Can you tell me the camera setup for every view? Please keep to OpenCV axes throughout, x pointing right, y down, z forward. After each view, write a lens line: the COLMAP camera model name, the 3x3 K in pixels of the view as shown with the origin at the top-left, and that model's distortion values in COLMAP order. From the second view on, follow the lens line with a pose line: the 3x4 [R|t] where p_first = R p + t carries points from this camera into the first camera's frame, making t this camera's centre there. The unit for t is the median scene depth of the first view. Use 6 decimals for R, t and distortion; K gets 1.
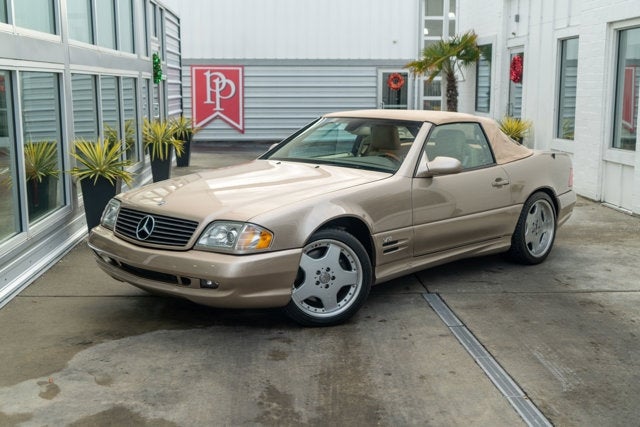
lens RADIAL K [[774.1, 0, 321.5], [0, 774.1, 214.7], [0, 0, 1]] dist [0.042363, 0.000000]
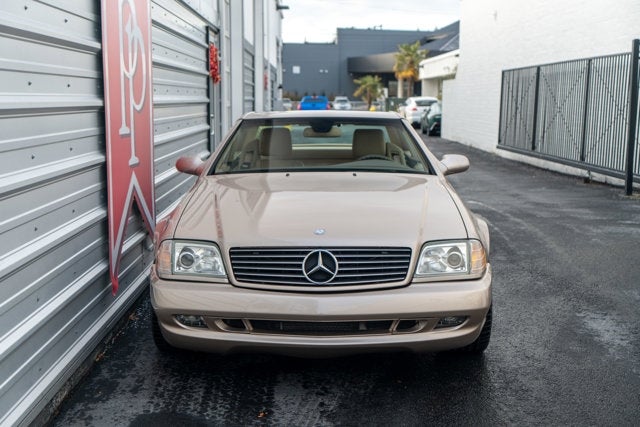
lens RADIAL K [[901.6, 0, 318.1], [0, 901.6, 213.2], [0, 0, 1]] dist [0.006457, 0.000000]
pose [[0.731239, -0.092755, 0.675785, -0.714310], [0.112222, 0.993571, 0.014943, -0.041802], [-0.672827, 0.064911, 0.736947, 0.332481]]
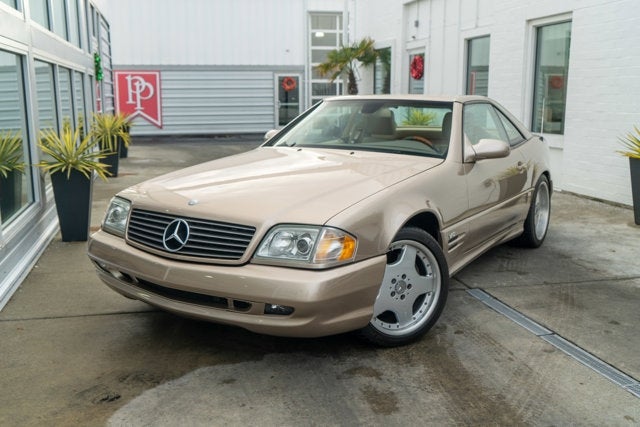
lens RADIAL K [[633.2, 0, 318.8], [0, 633.2, 209.0], [0, 0, 1]] dist [0.023189, 0.000000]
pose [[0.989346, -0.033514, 0.141671, -0.156566], [0.030164, 0.999214, 0.025732, -0.019159], [-0.142422, -0.021184, 0.989579, 0.316960]]
